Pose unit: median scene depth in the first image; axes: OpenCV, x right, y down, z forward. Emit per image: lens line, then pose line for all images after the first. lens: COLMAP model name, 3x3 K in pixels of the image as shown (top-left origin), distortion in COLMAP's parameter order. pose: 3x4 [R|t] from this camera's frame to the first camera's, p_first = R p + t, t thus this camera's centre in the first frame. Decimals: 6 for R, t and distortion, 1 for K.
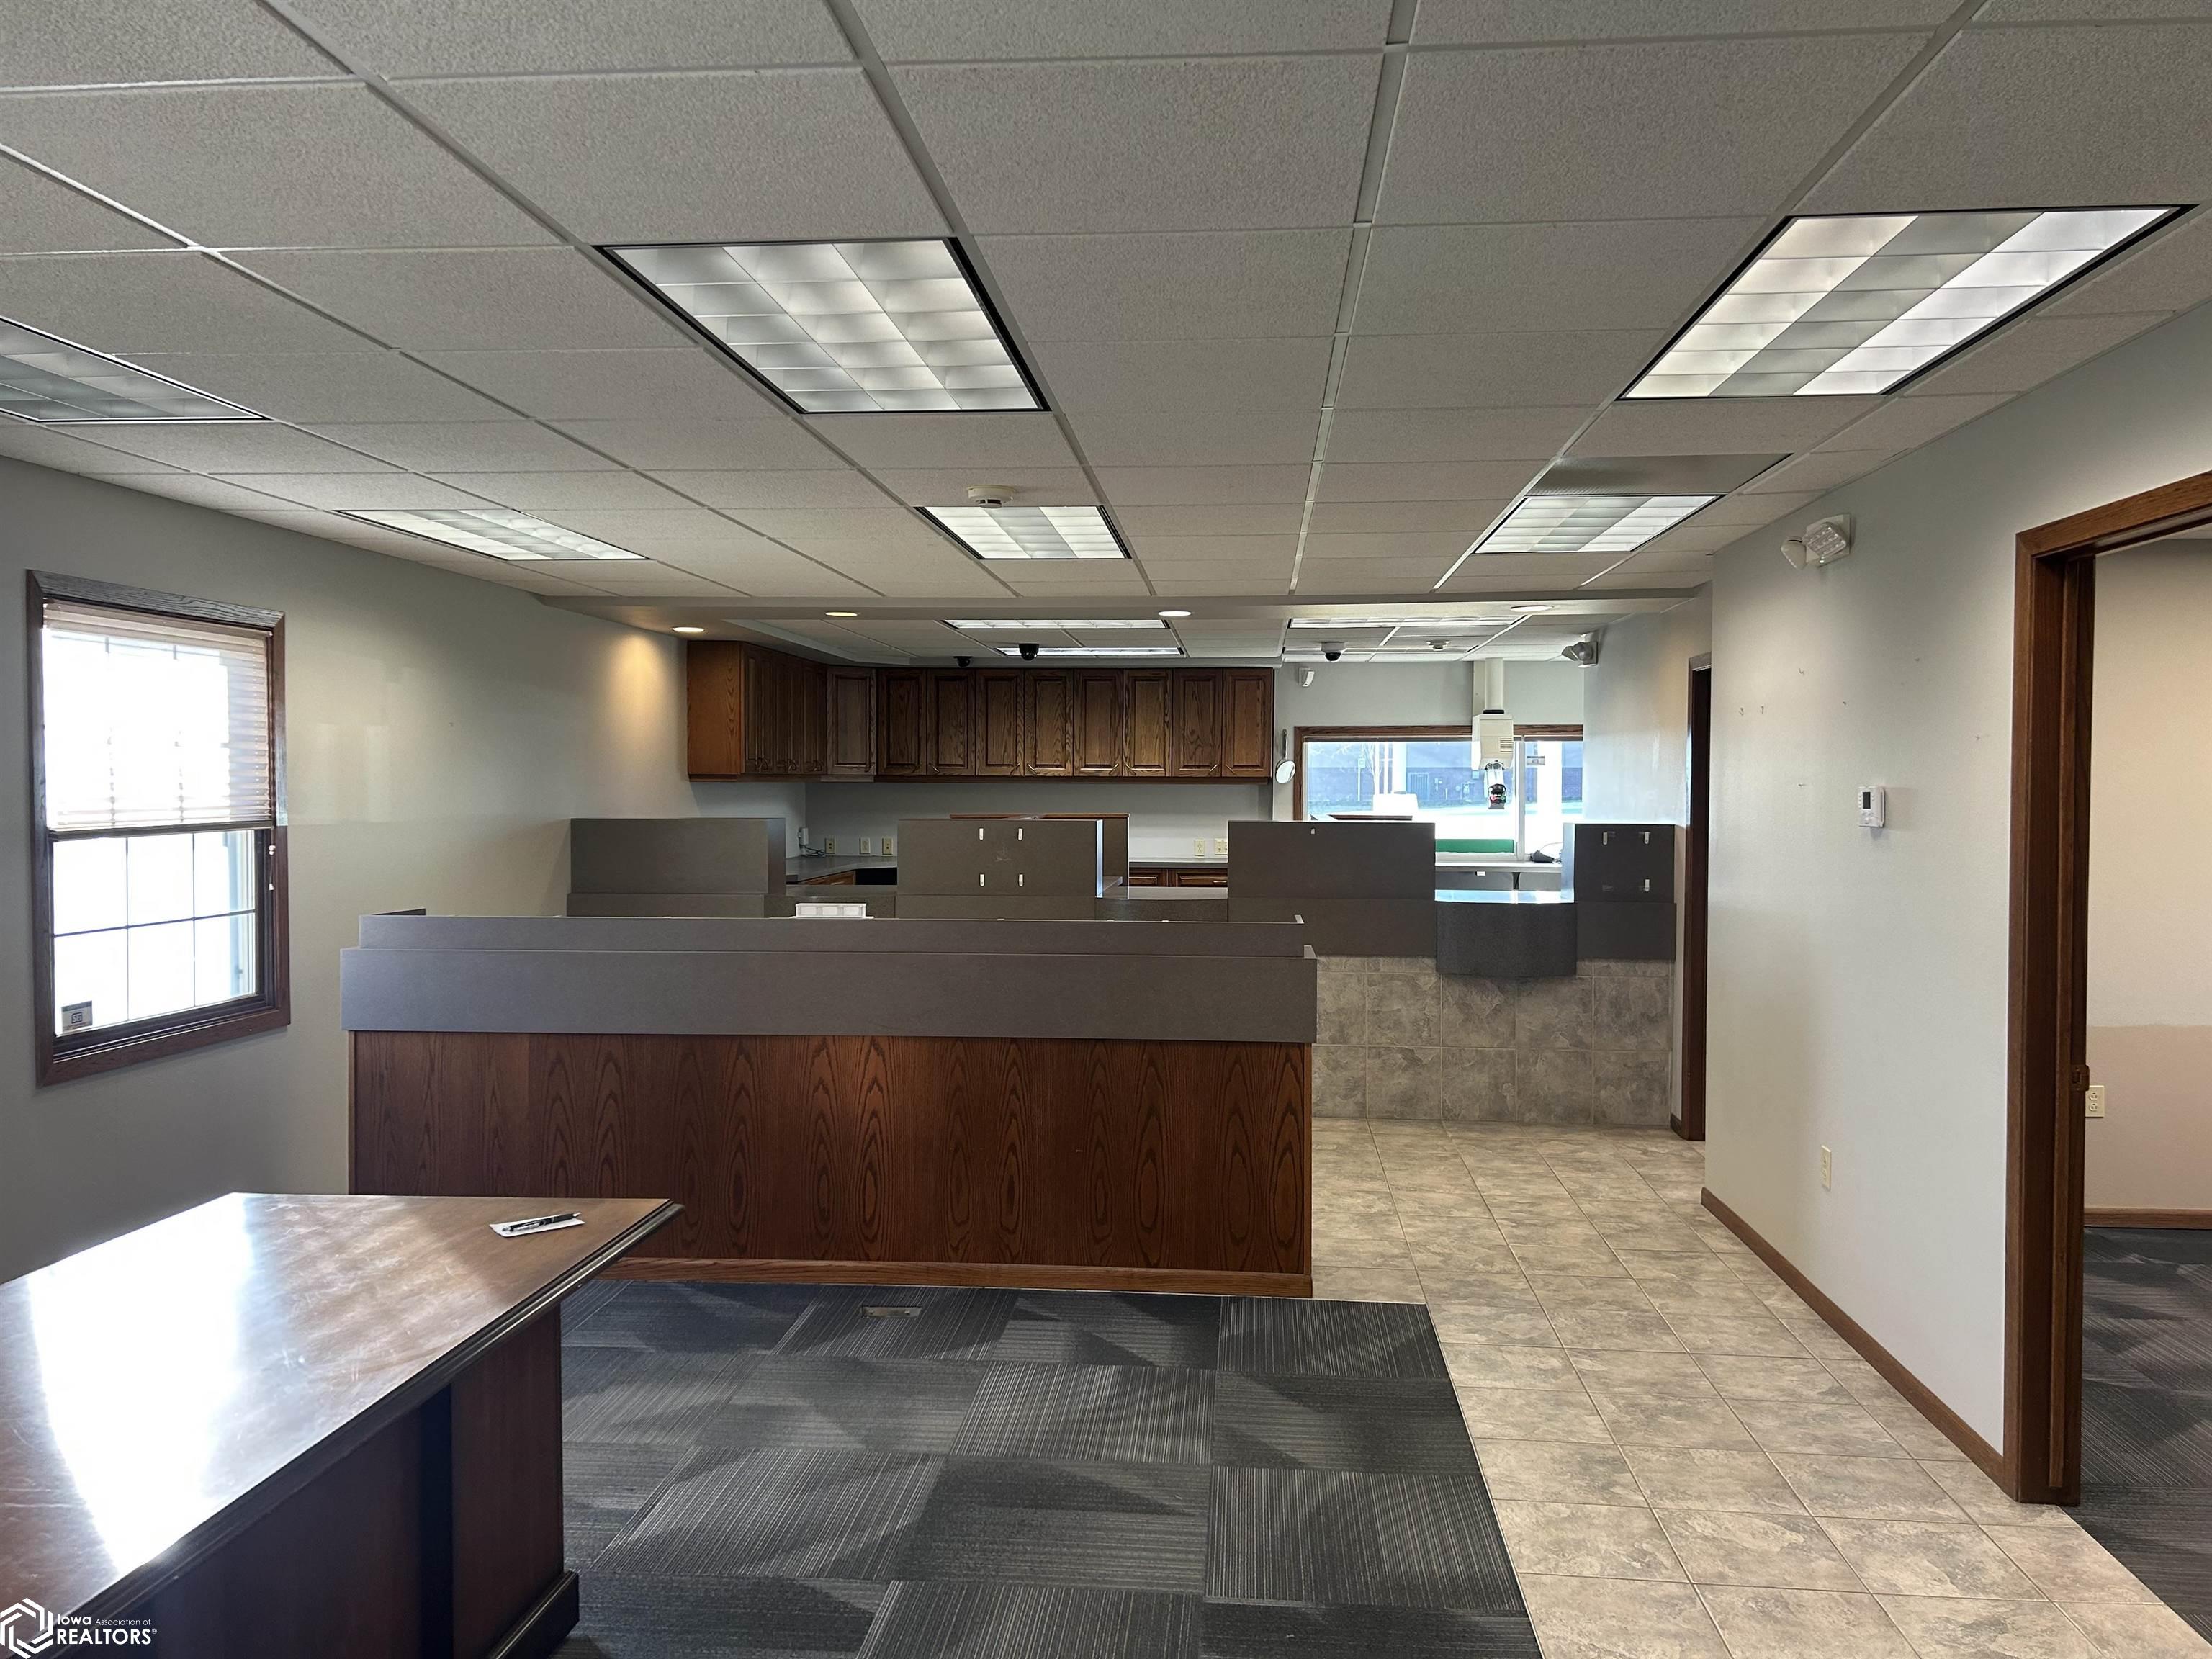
lens RADIAL K [[1657.4, 0, 1106.5], [0, 1657.4, 827.7], [0, 0, 1]] dist [0.056400, -0.058986]
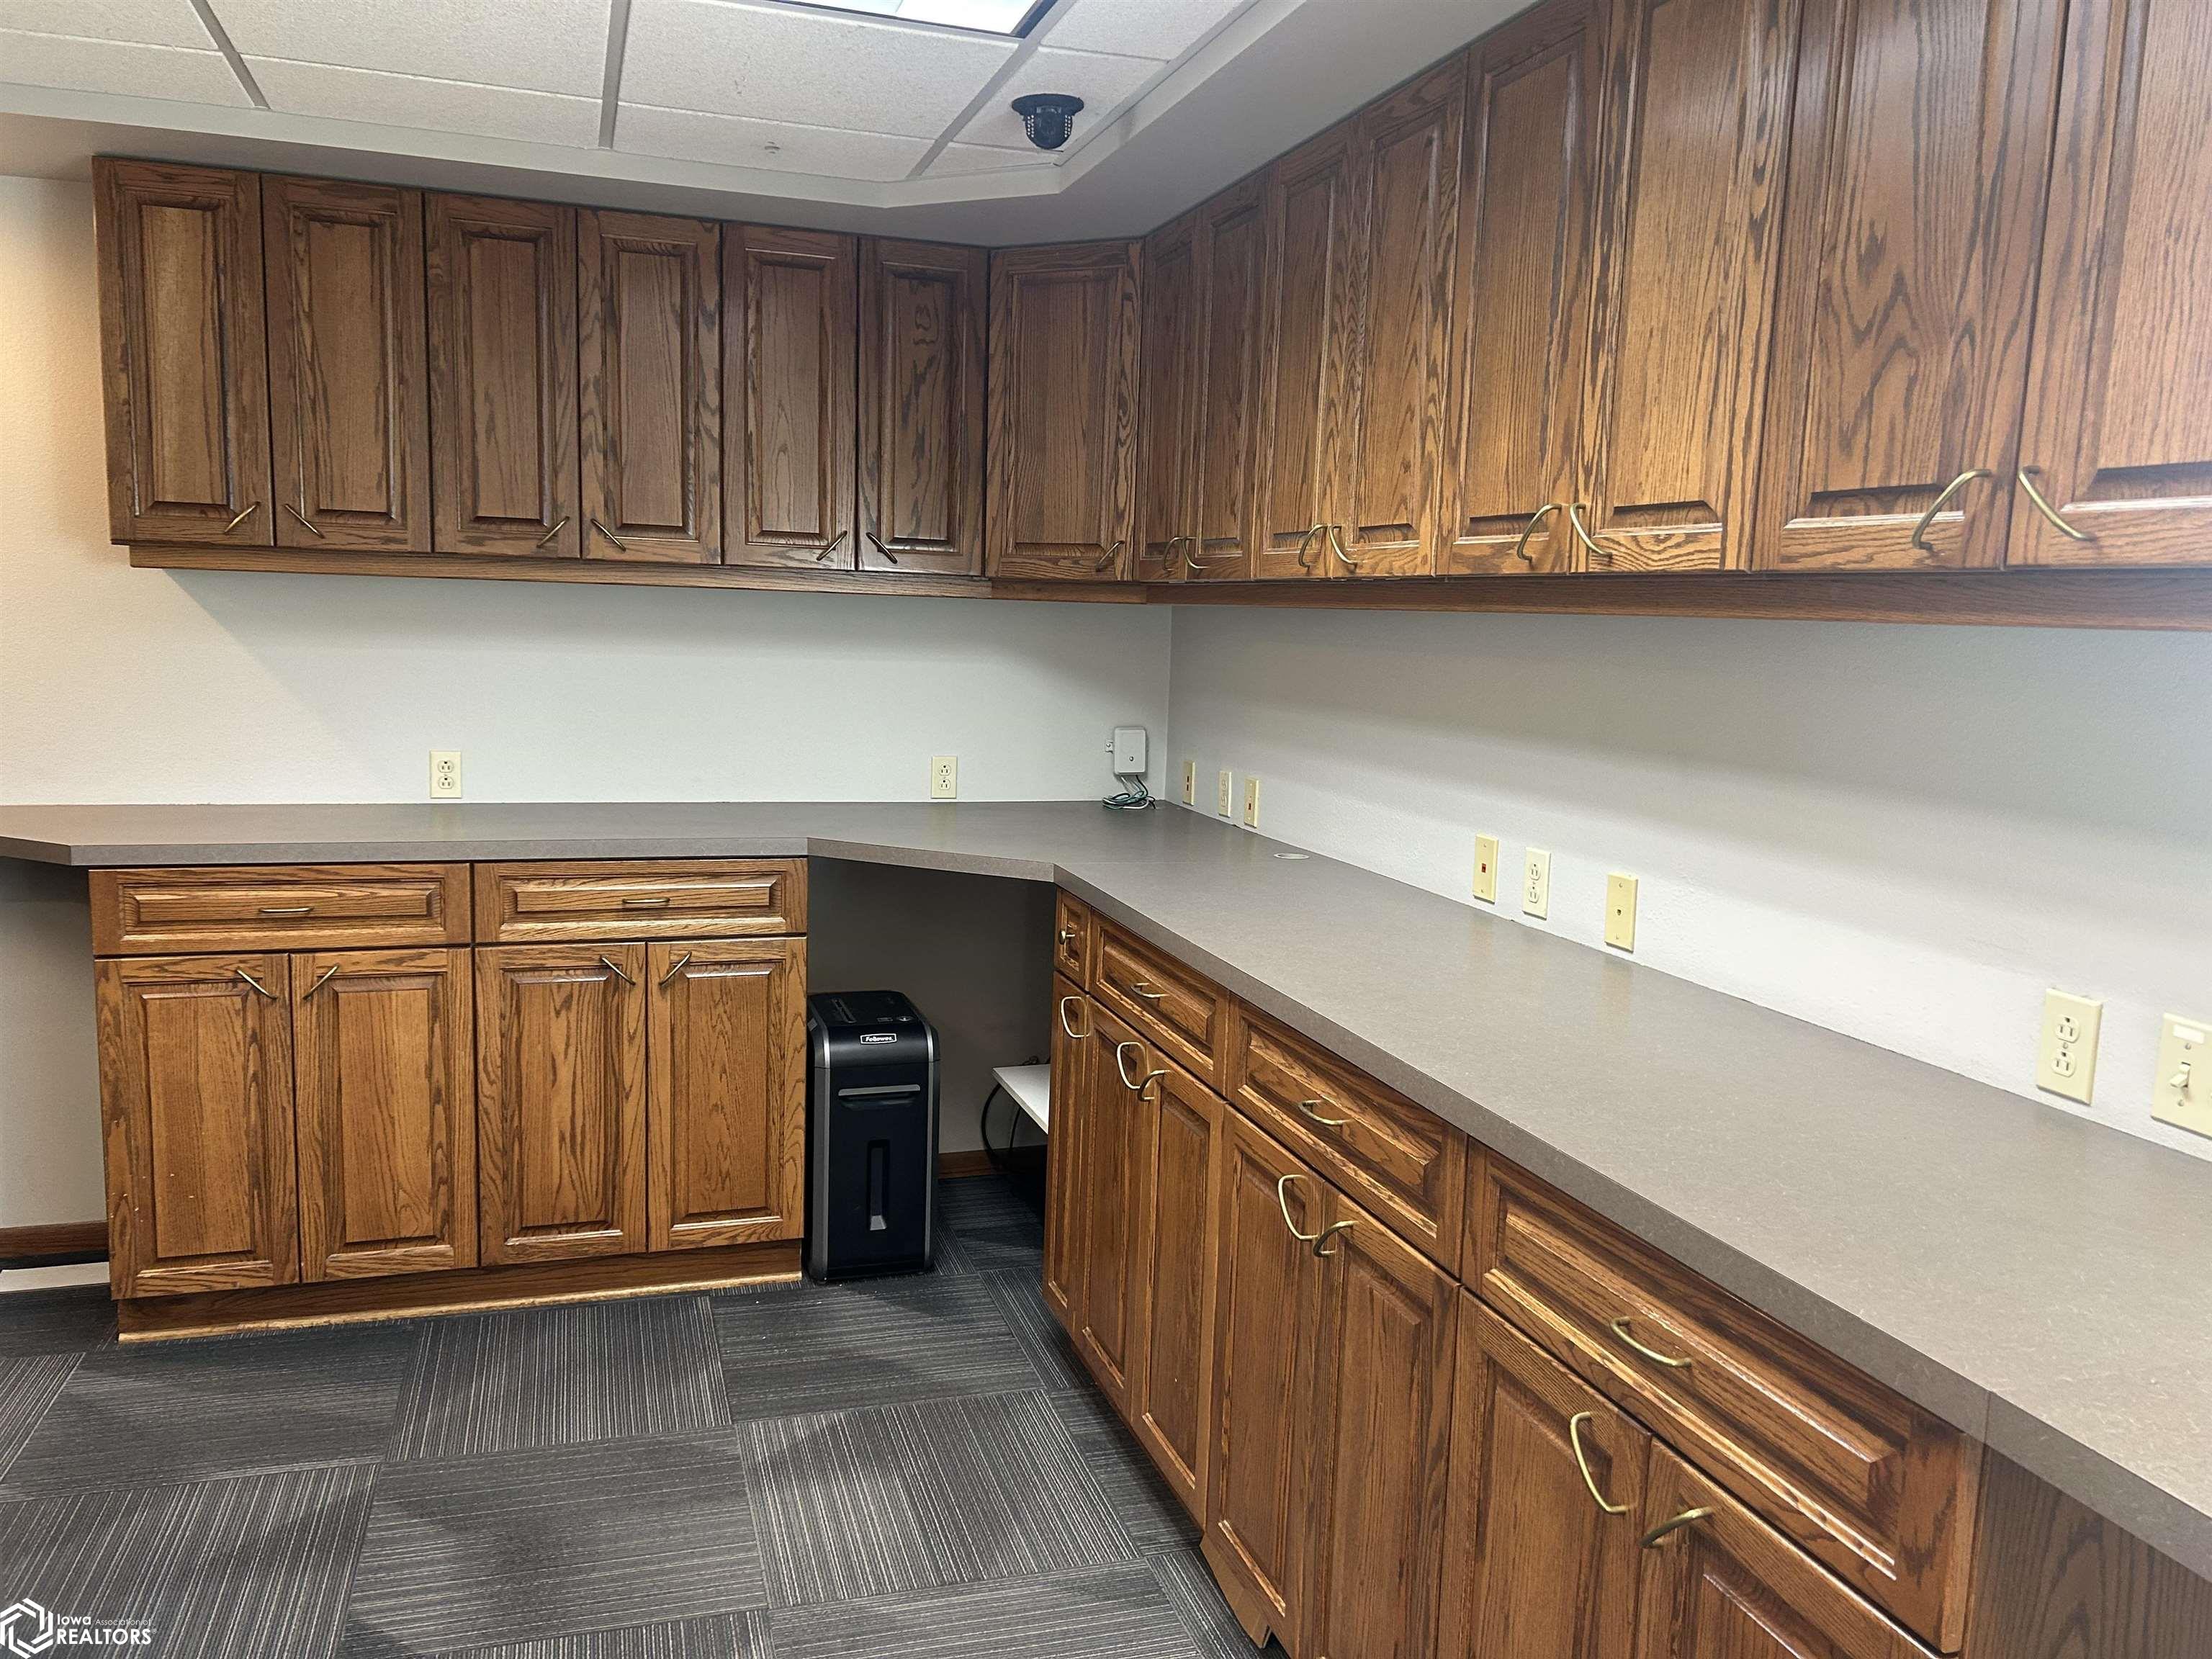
lens RADIAL K [[1657.4, 0, 1104.7], [0, 1657.4, 832.1], [0, 0, 1]] dist [0.056400, -0.058986]
pose [[0.384749, 0.132972, -0.913393, 0.198430], [-0.053200, 0.991118, 0.121878, -0.026675], [0.921487, 0.001700, 0.388406, 1.052448]]
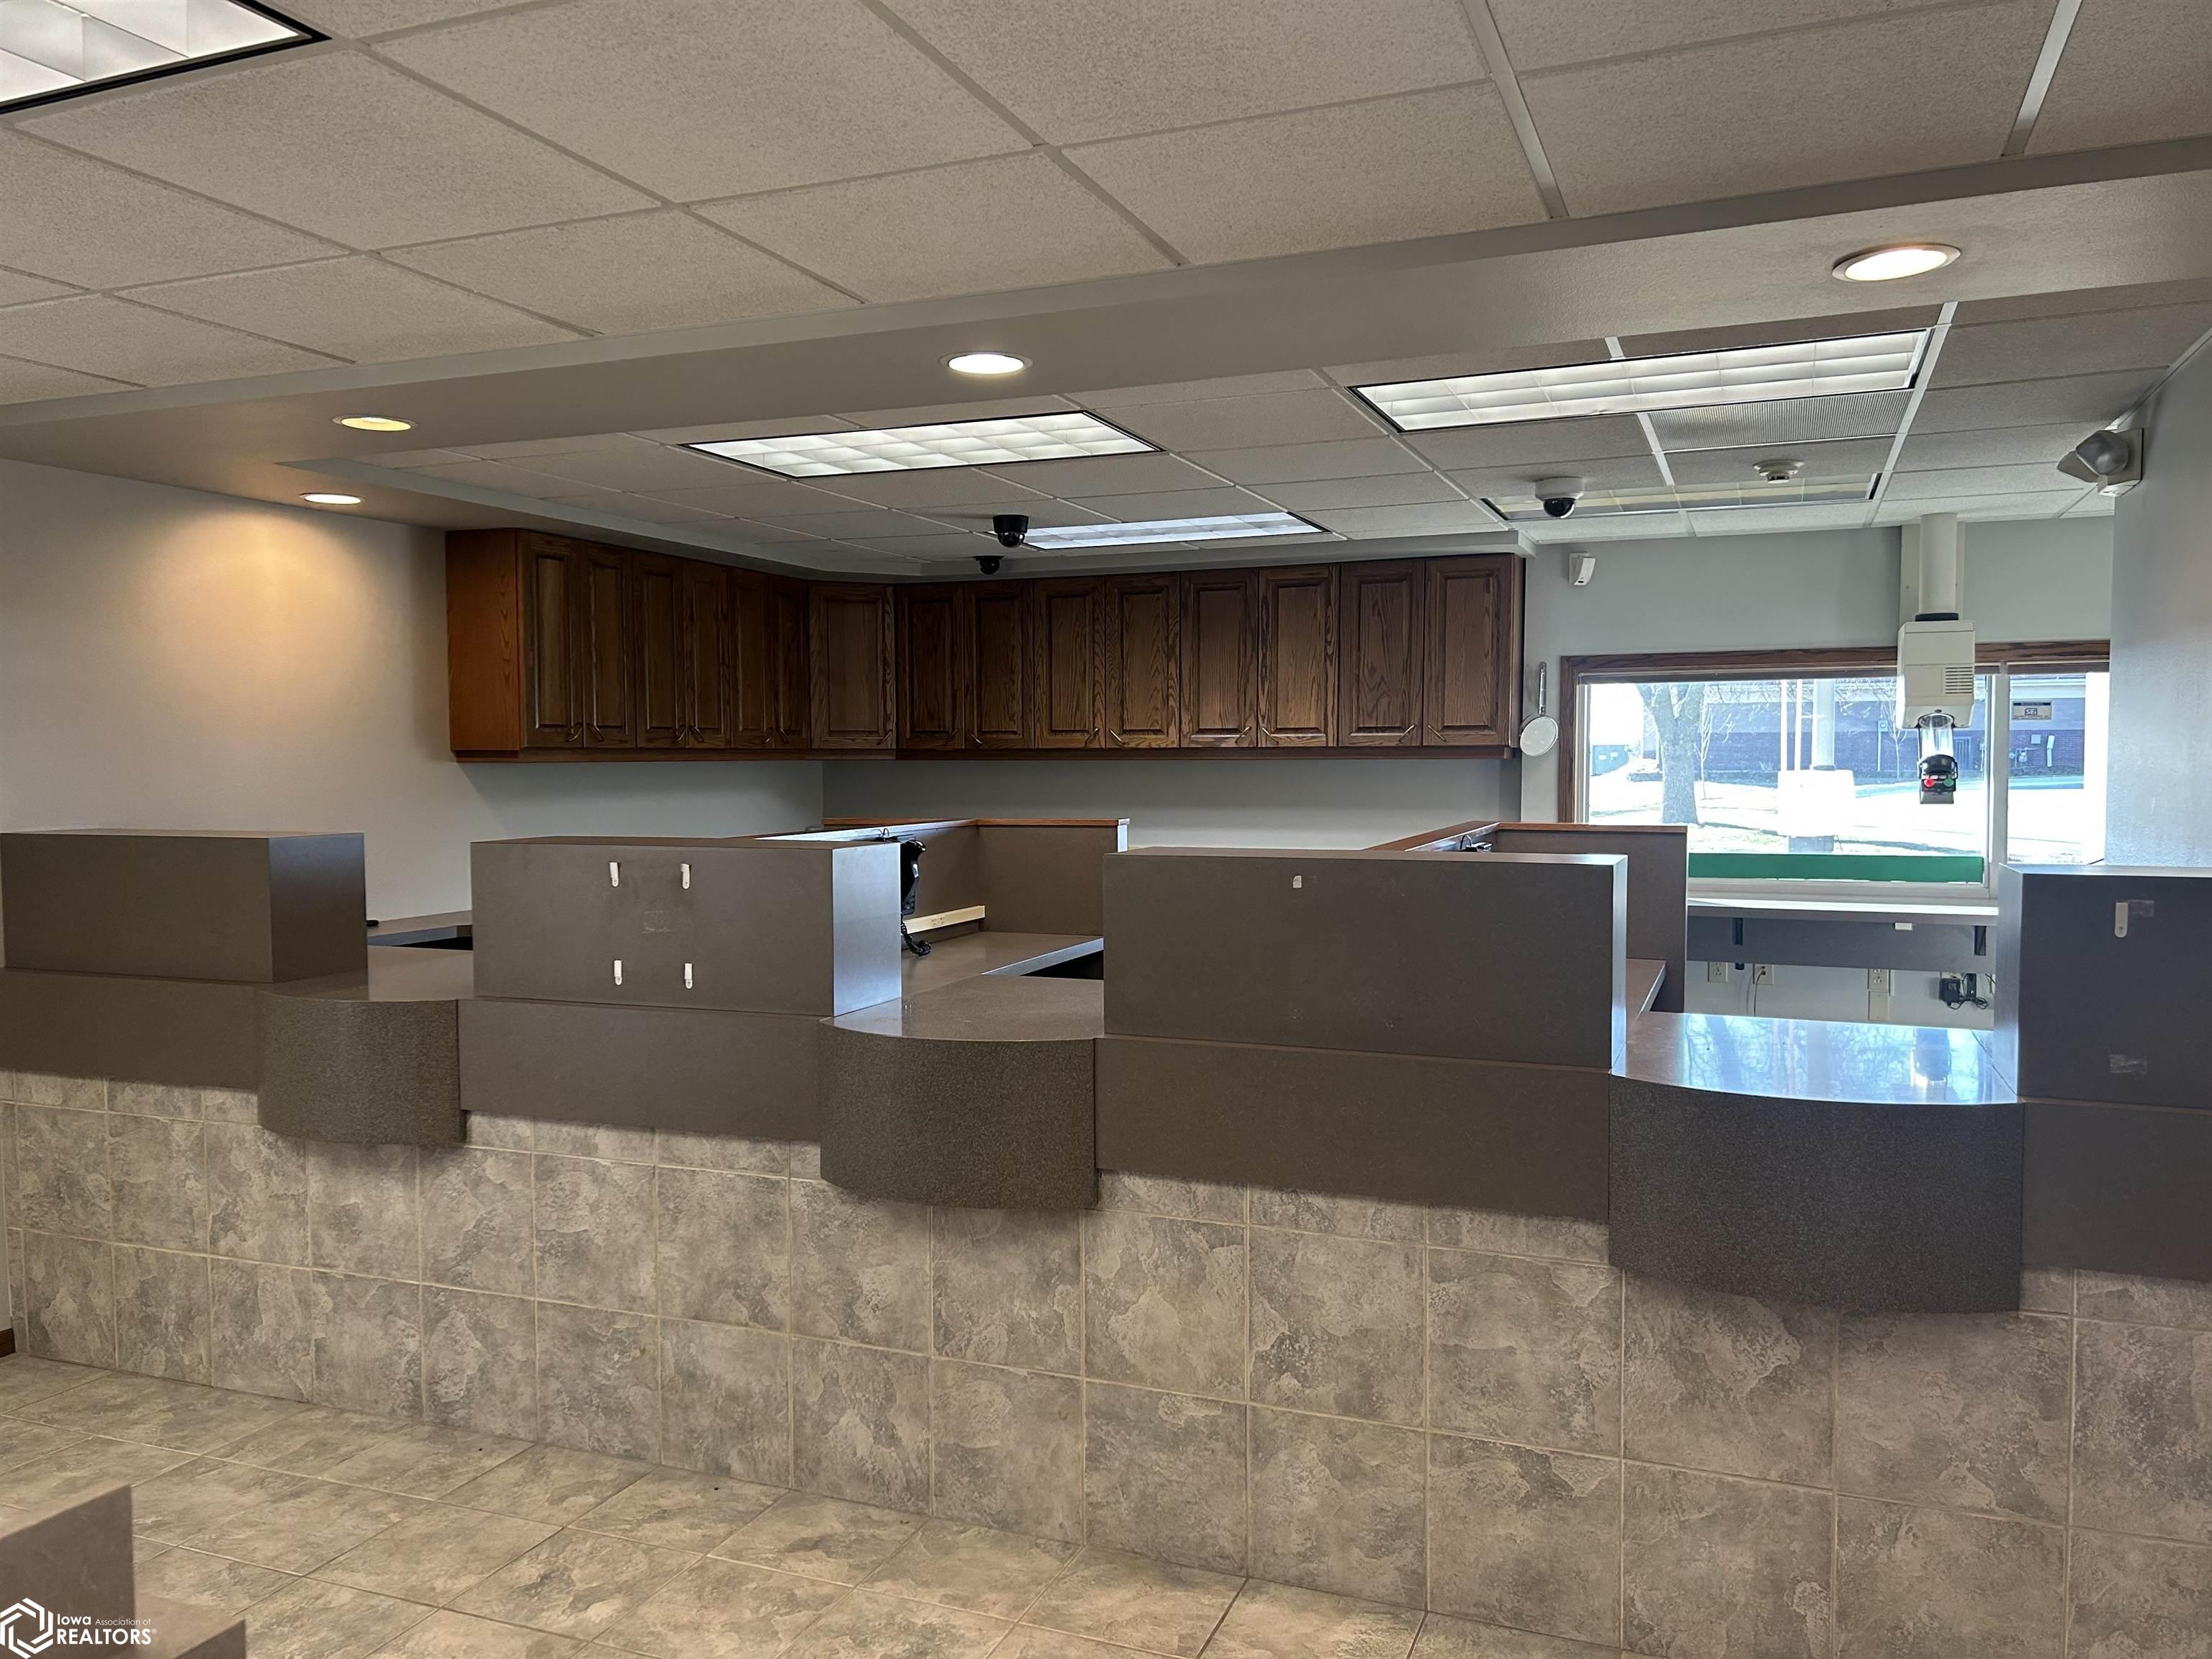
lens RADIAL K [[1657.4, 0, 1098.0], [0, 1657.4, 842.2], [0, 0, 1]] dist [0.056400, -0.058986]
pose [[0.955258, 0.007763, -0.295671, 0.159523], [0.000531, 0.999609, 0.027959, -0.016034], [0.295772, -0.026865, 0.954881, 0.483864]]
